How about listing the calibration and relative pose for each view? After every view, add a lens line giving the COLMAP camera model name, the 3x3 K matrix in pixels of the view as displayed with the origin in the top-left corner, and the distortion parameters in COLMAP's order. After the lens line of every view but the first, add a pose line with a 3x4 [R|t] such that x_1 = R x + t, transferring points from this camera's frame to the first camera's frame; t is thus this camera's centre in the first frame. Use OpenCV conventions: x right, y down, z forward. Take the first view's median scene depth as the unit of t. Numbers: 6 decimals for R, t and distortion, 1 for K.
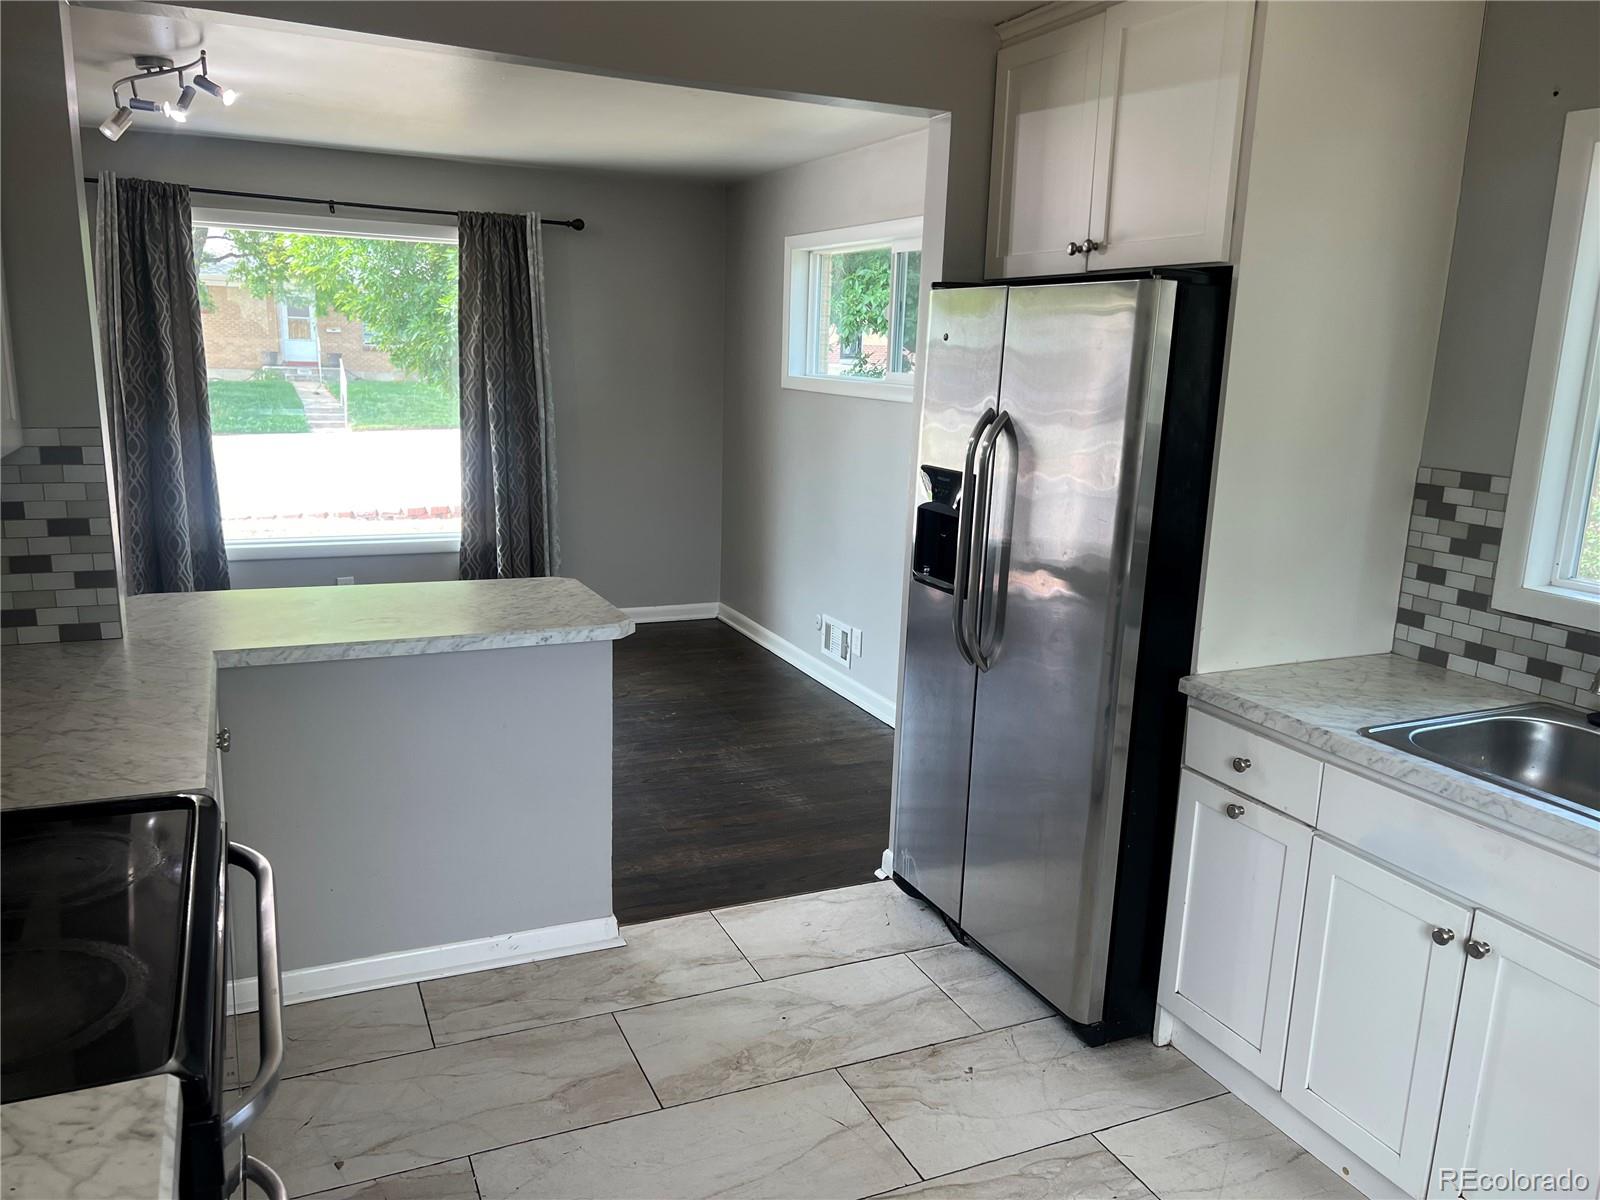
lens RADIAL K [[1203.6, 0, 802.2], [0, 1203.6, 605.0], [0, 0, 1]] dist [0.072409, -0.094464]
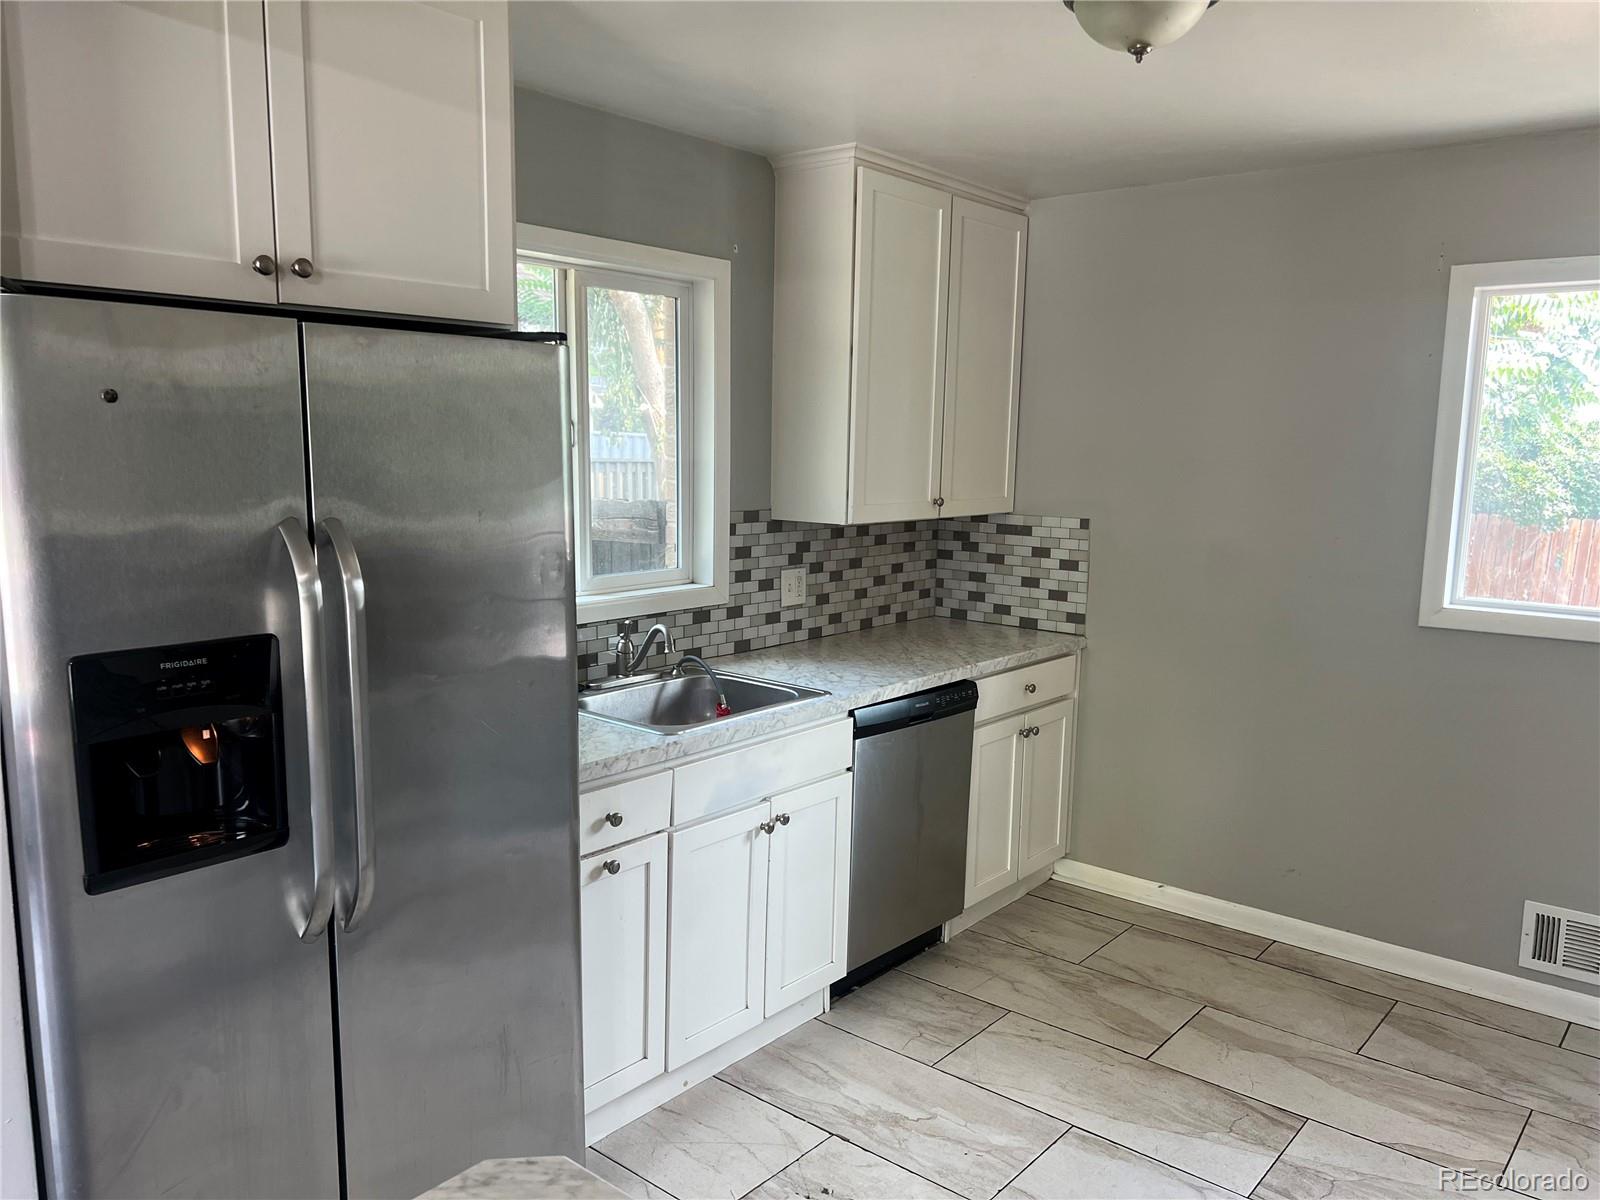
lens RADIAL K [[1203.6, 0, 802.2], [0, 1203.6, 605.0], [0, 0, 1]] dist [0.072409, -0.094464]
pose [[-0.439139, -0.178158, 0.880577, -0.593717], [0.147102, 0.952655, 0.266100, -0.298045], [-0.886294, 0.246389, -0.392141, 1.239261]]
